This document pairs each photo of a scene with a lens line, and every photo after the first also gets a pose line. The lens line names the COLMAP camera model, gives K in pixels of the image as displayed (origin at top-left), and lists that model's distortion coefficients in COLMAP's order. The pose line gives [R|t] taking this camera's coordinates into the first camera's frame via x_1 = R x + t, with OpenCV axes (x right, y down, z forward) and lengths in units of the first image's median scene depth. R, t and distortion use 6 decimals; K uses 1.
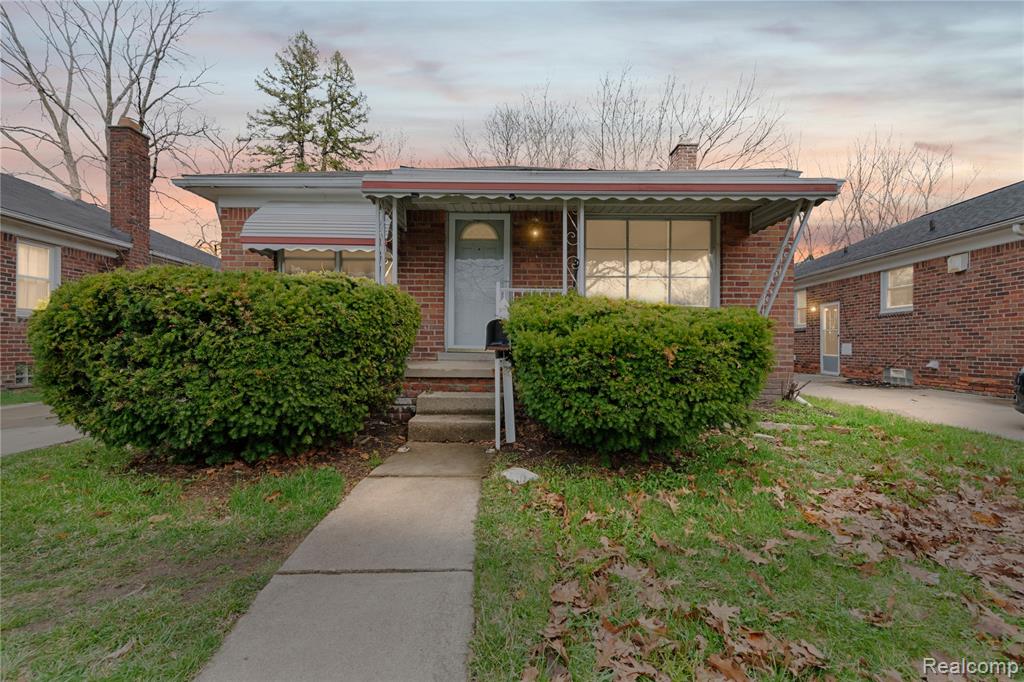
lens RADIAL K [[407.6, 0, 514.6], [0, 407.6, 335.7], [0, 0, 1]] dist [0.013815, -0.000089]
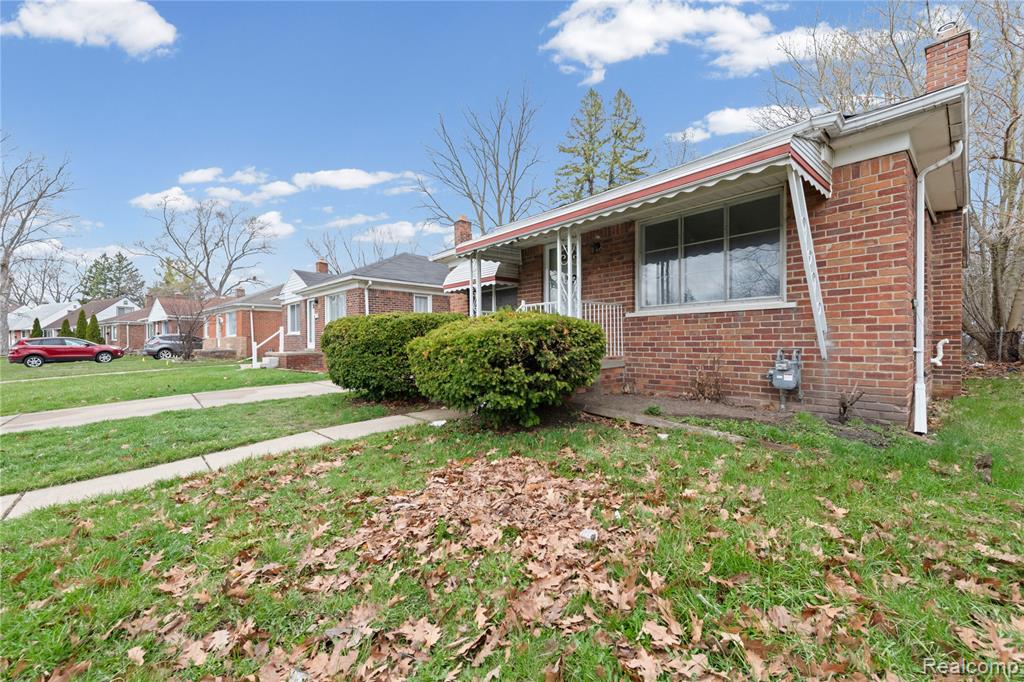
lens RADIAL K [[415.0, 0, 511.1], [0, 415.0, 318.4], [0, 0, 1]] dist [0.010363, -0.000339]
pose [[0.656693, -0.057541, -0.751960, 0.758048], [0.028247, 0.998262, -0.051720, -0.000030], [0.753629, 0.012723, 0.657177, 0.042974]]
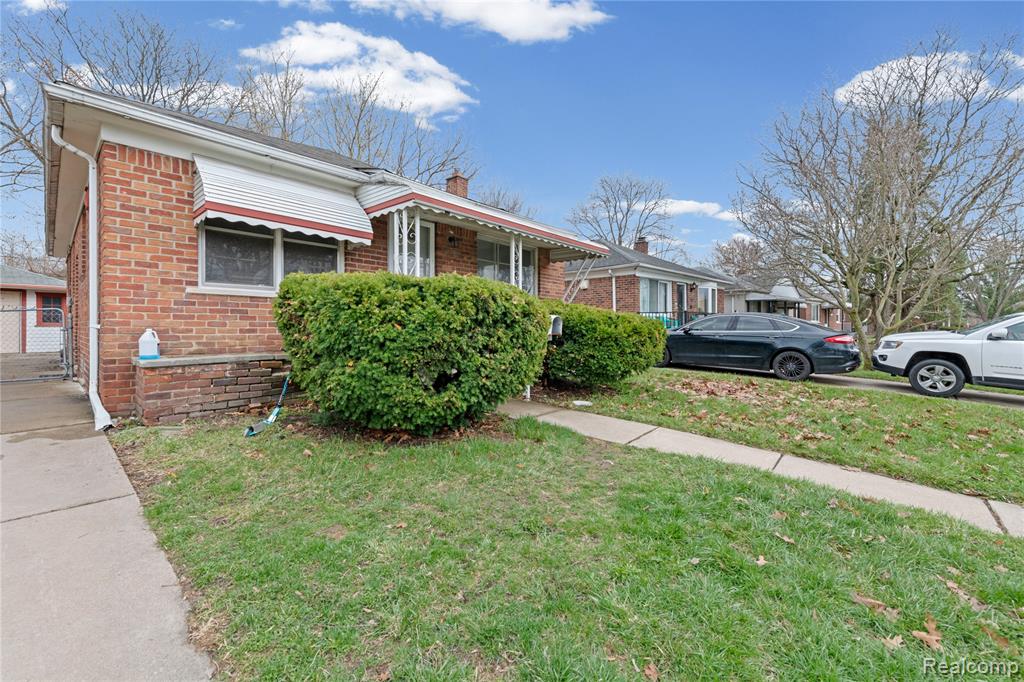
lens RADIAL K [[407.6, 0, 514.6], [0, 407.6, 335.7], [0, 0, 1]] dist [0.013815, -0.000089]
pose [[0.656917, -0.023399, 0.753600, -0.795131], [-0.007090, 0.999282, 0.037209, -0.007500], [-0.753930, -0.029786, 0.656280, -0.005190]]
